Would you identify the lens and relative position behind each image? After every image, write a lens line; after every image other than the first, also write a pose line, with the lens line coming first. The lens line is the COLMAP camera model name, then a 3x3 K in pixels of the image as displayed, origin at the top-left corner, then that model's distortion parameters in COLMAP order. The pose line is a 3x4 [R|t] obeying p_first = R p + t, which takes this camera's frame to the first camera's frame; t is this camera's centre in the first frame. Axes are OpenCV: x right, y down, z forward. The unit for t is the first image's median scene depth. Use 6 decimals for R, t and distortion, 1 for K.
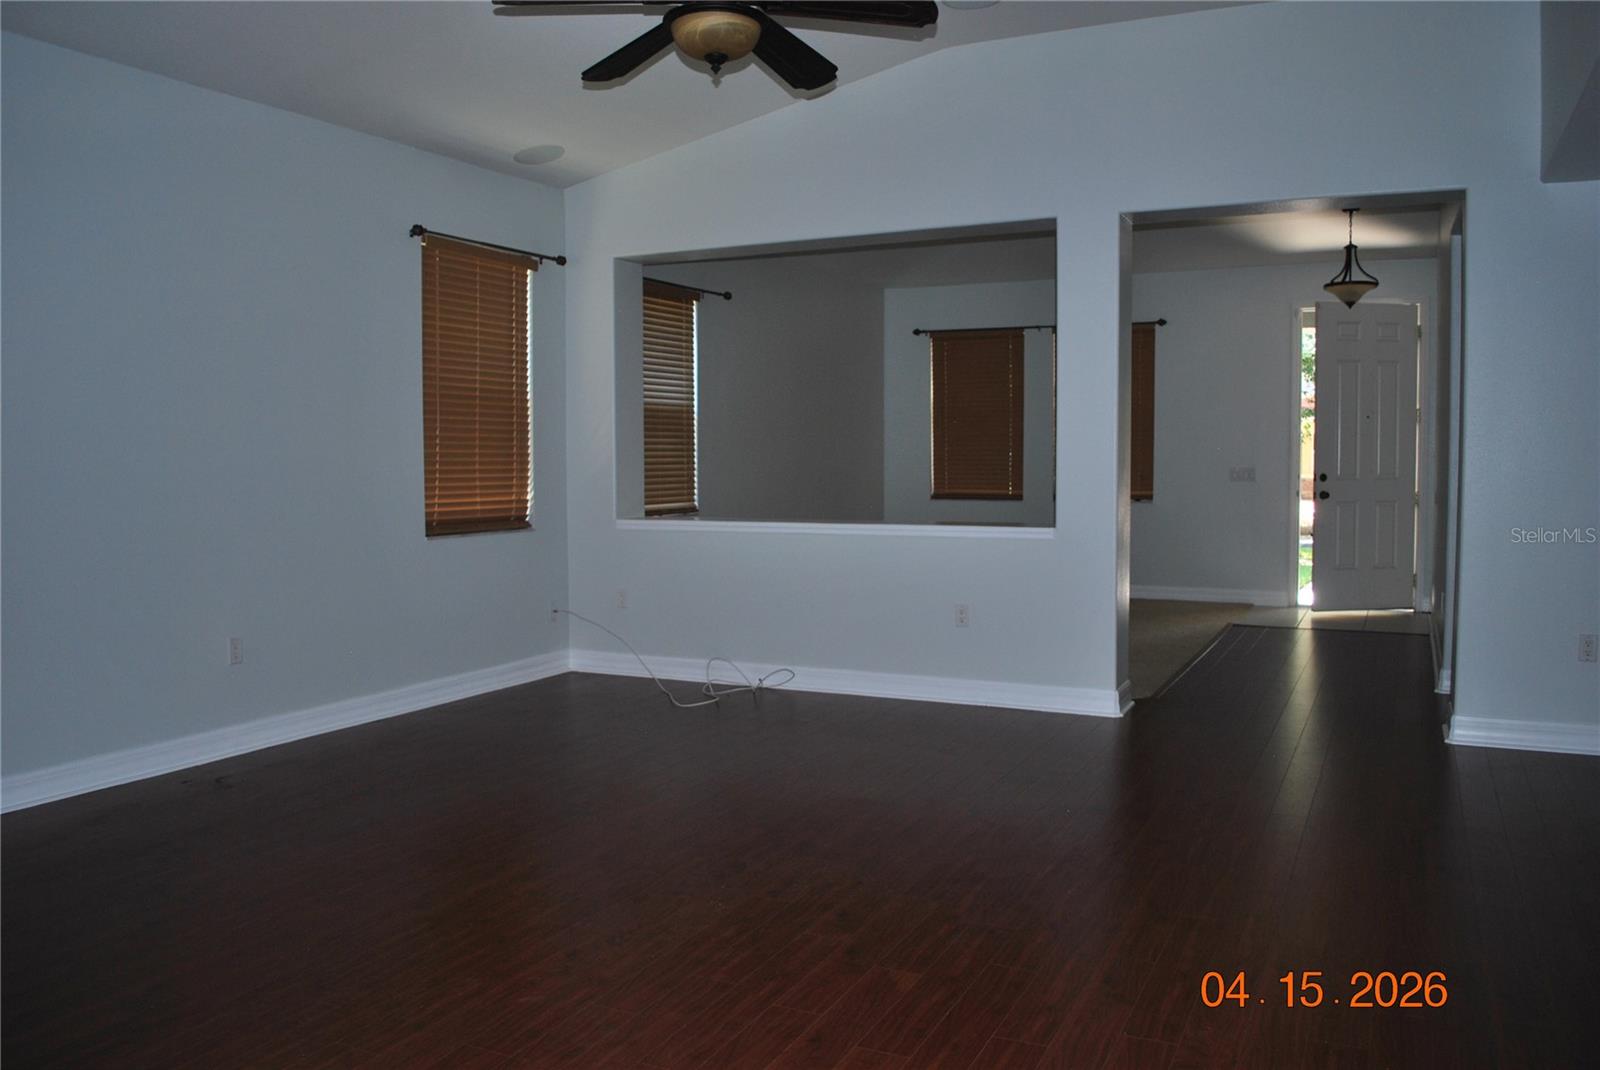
lens RADIAL K [[1297.3, 0, 800.0], [0, 1297.3, 535.0], [0, 0, 1]] dist [-0.033706, -0.005803]
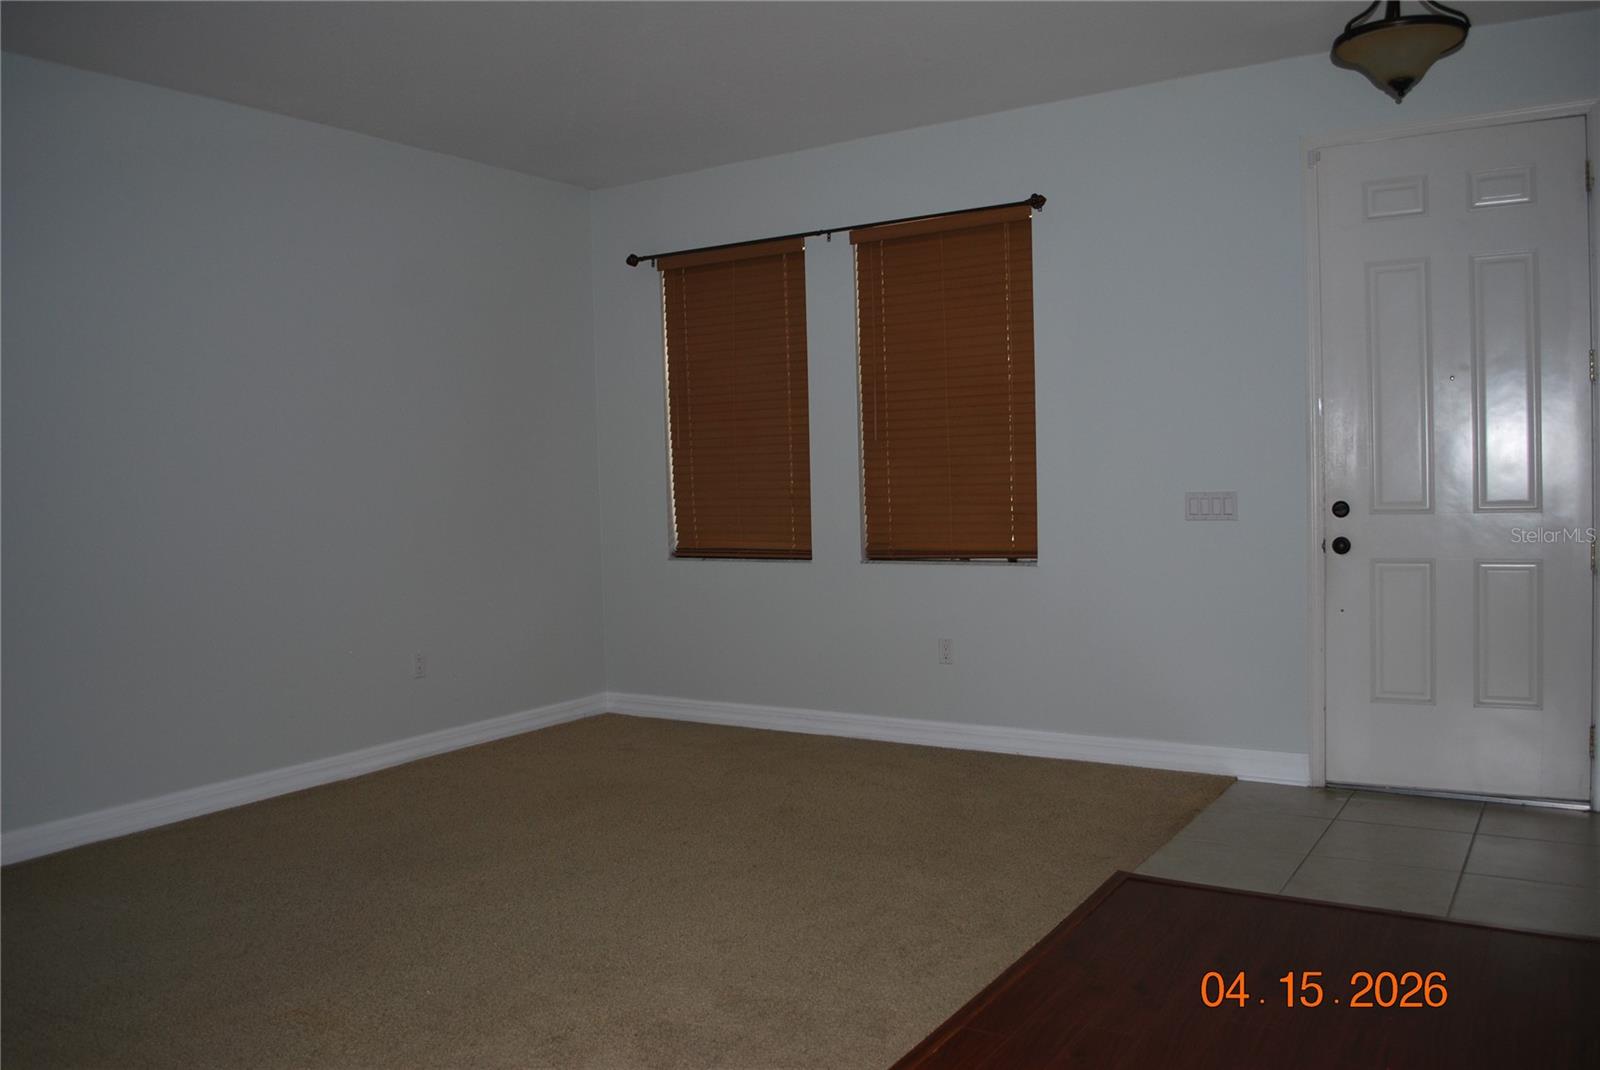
lens RADIAL K [[1258.8, 0, 800.0], [0, 1258.8, 535.0], [0, 0, 1]] dist [-0.066263, 0.010533]
pose [[0.991402, -0.018607, -0.129524, 0.228215], [0.017371, 0.999792, -0.010665, -0.030476], [0.129696, 0.008323, 0.991519, 0.471600]]
